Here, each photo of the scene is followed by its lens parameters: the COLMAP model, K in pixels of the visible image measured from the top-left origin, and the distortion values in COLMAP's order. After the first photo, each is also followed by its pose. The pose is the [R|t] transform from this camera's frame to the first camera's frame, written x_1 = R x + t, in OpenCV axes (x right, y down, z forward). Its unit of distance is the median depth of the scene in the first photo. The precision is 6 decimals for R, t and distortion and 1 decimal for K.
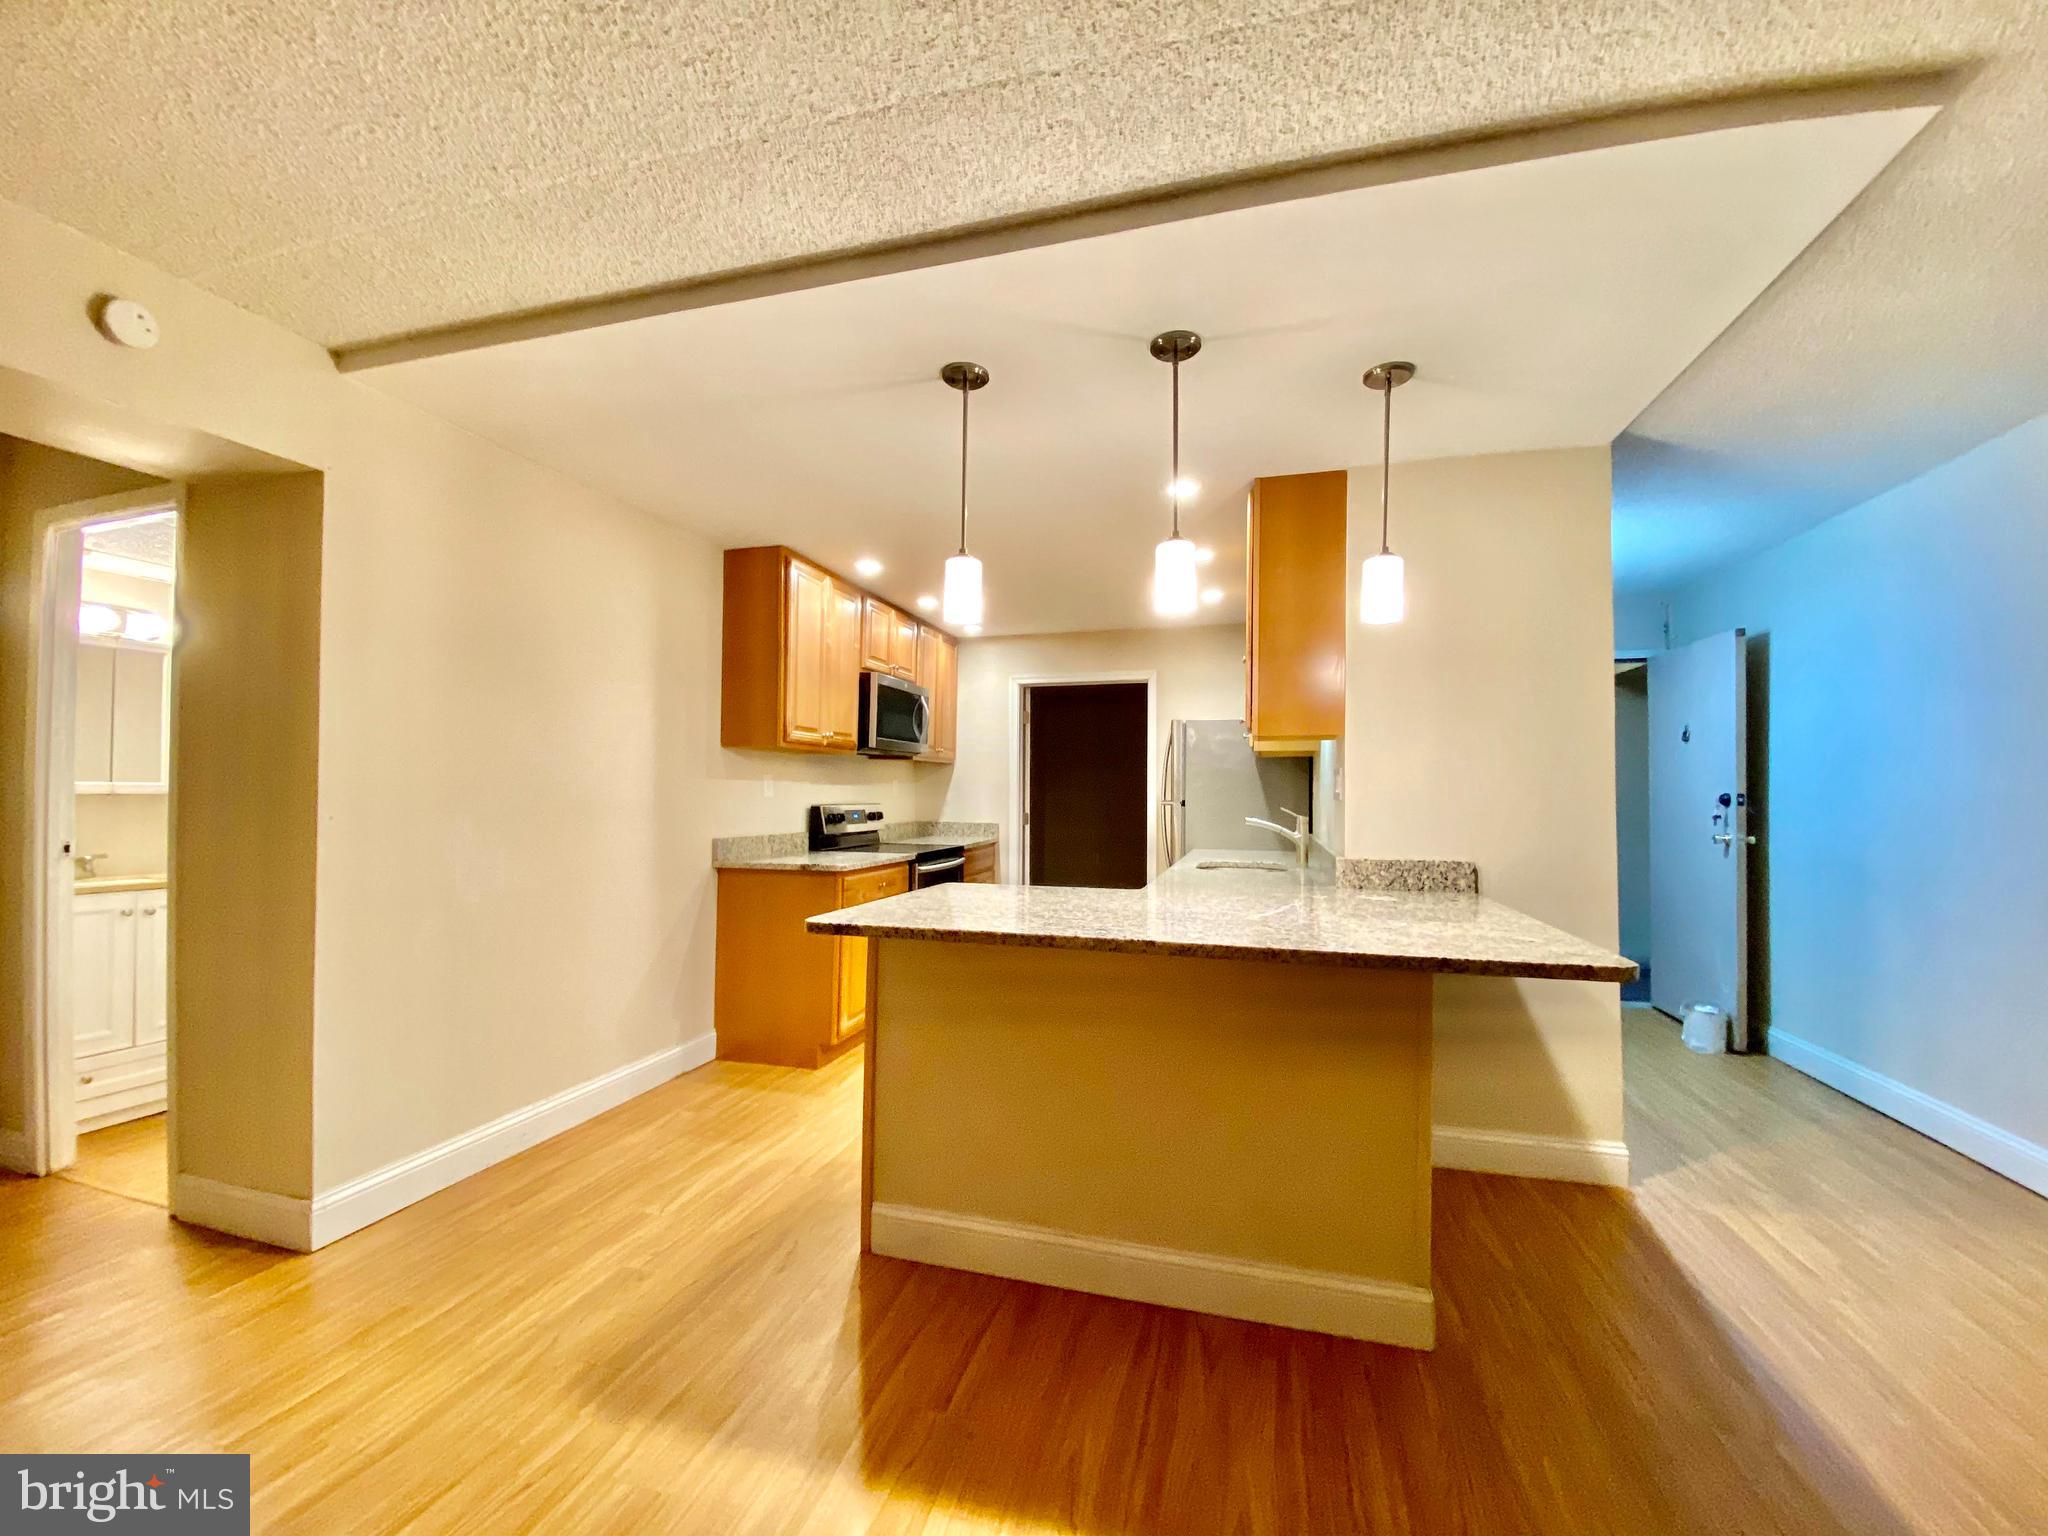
lens RADIAL K [[824.5, 0, 1028.2], [0, 824.5, 779.0], [0, 0, 1]] dist [0.024298, -0.022021]
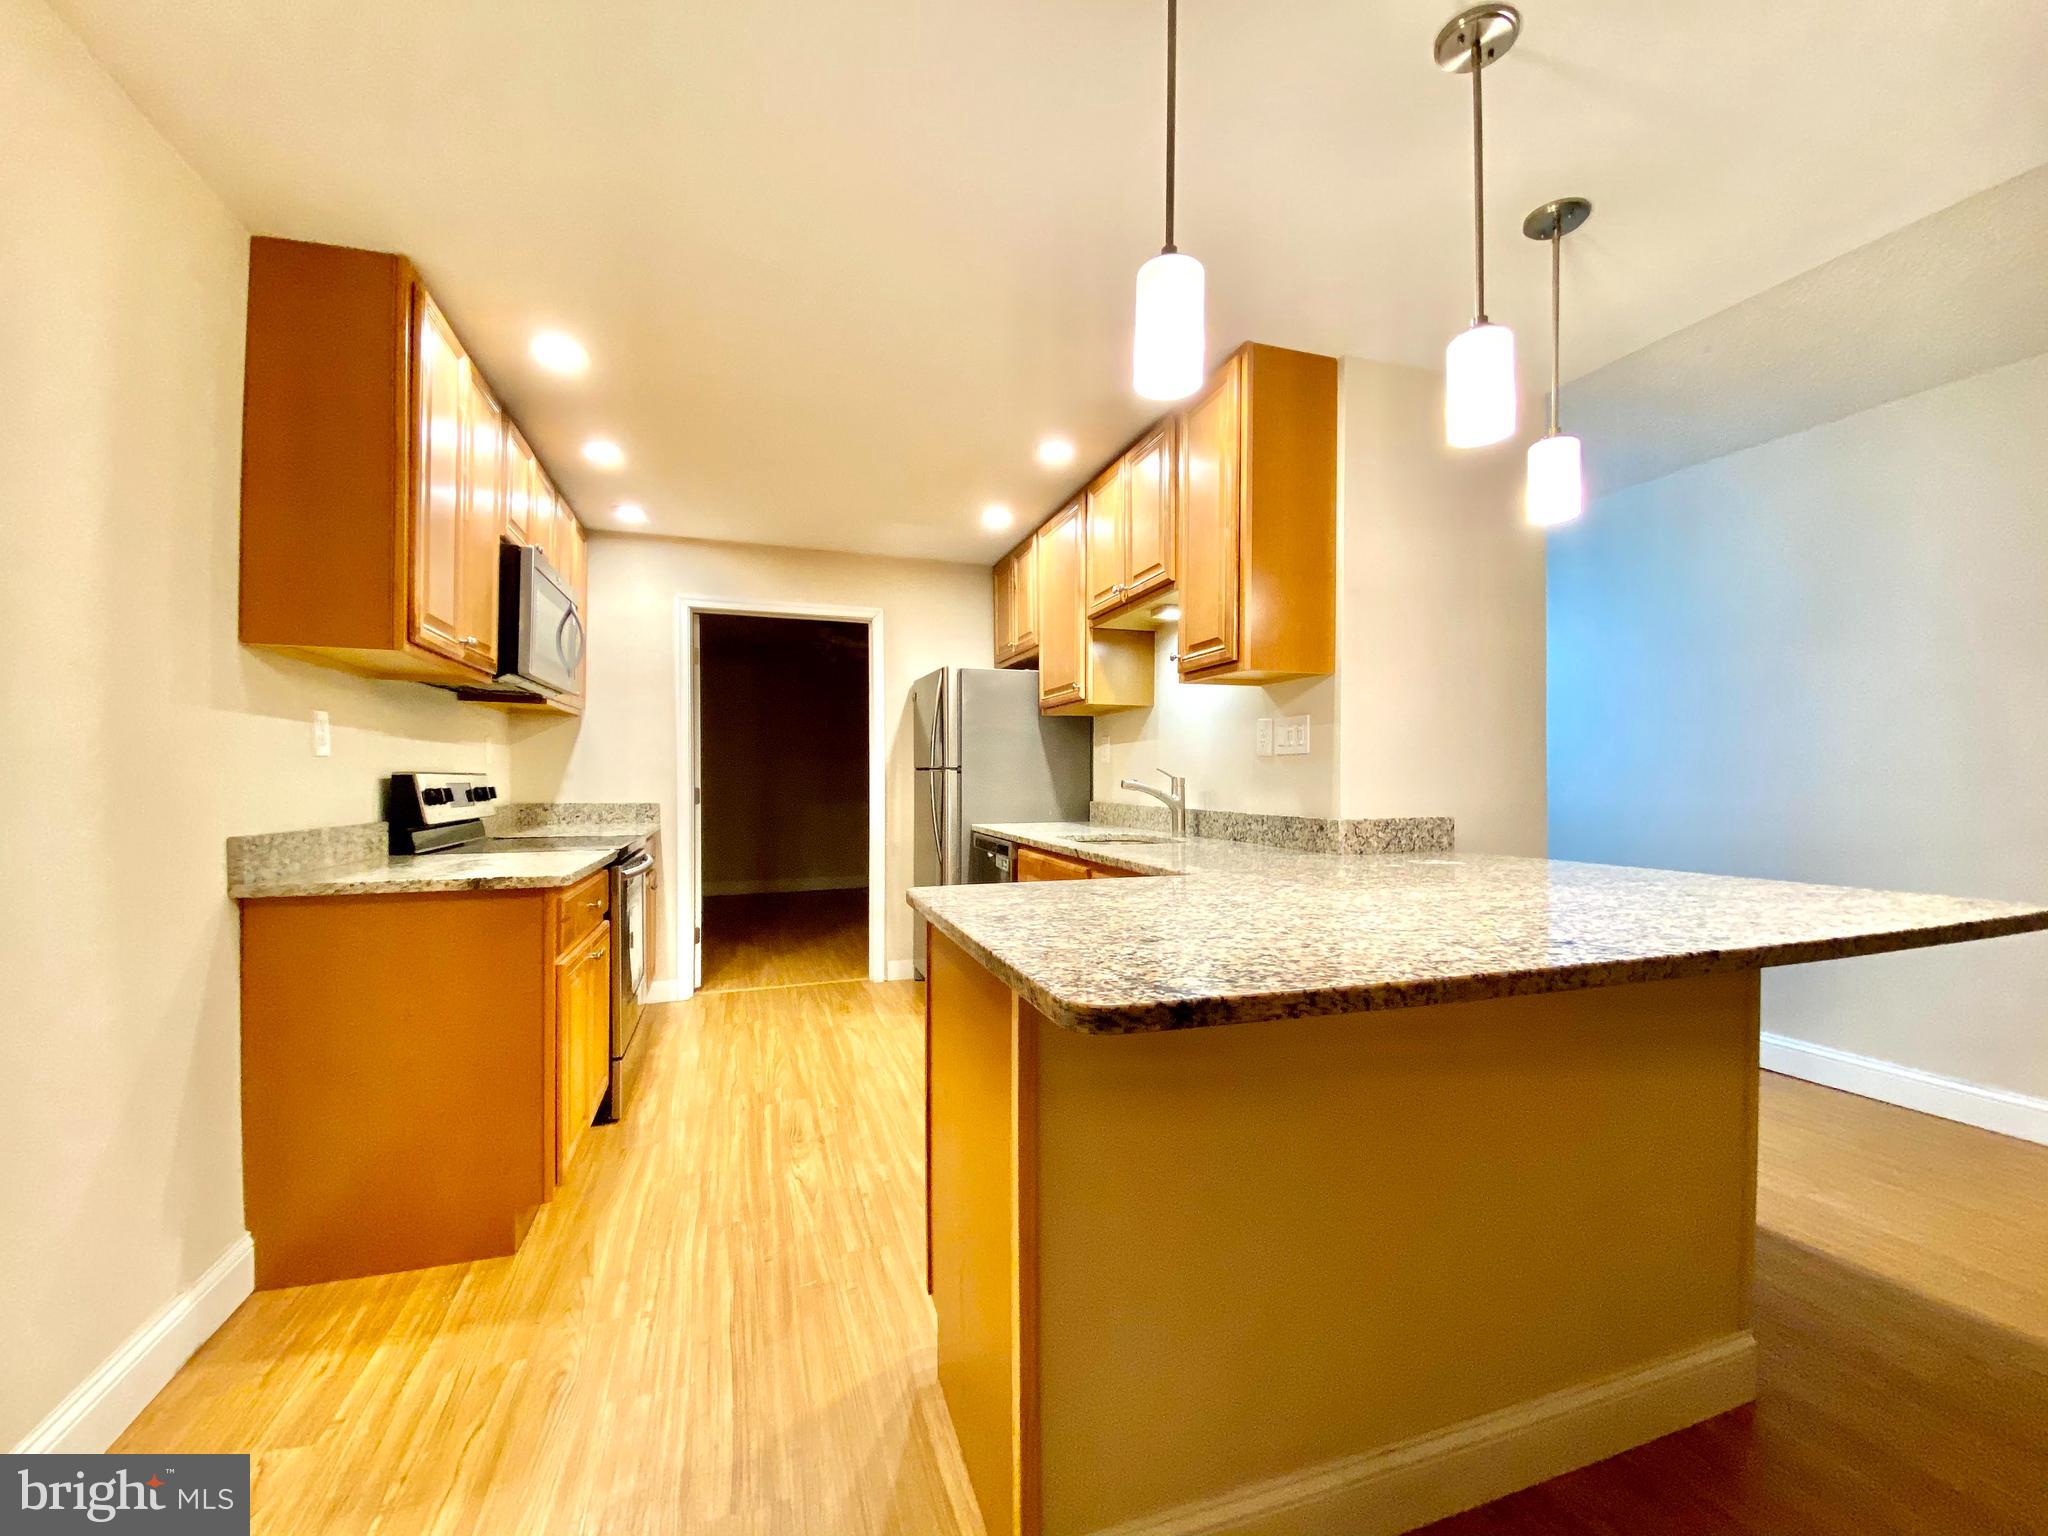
lens RADIAL K [[824.5, 0, 1028.2], [0, 824.5, 779.0], [0, 0, 1]] dist [0.024298, -0.022021]
pose [[0.827292, -0.009425, 0.561694, -0.273113], [-0.002343, 0.999793, 0.020228, 0.028921], [-0.561768, -0.018050, 0.827098, 0.364762]]
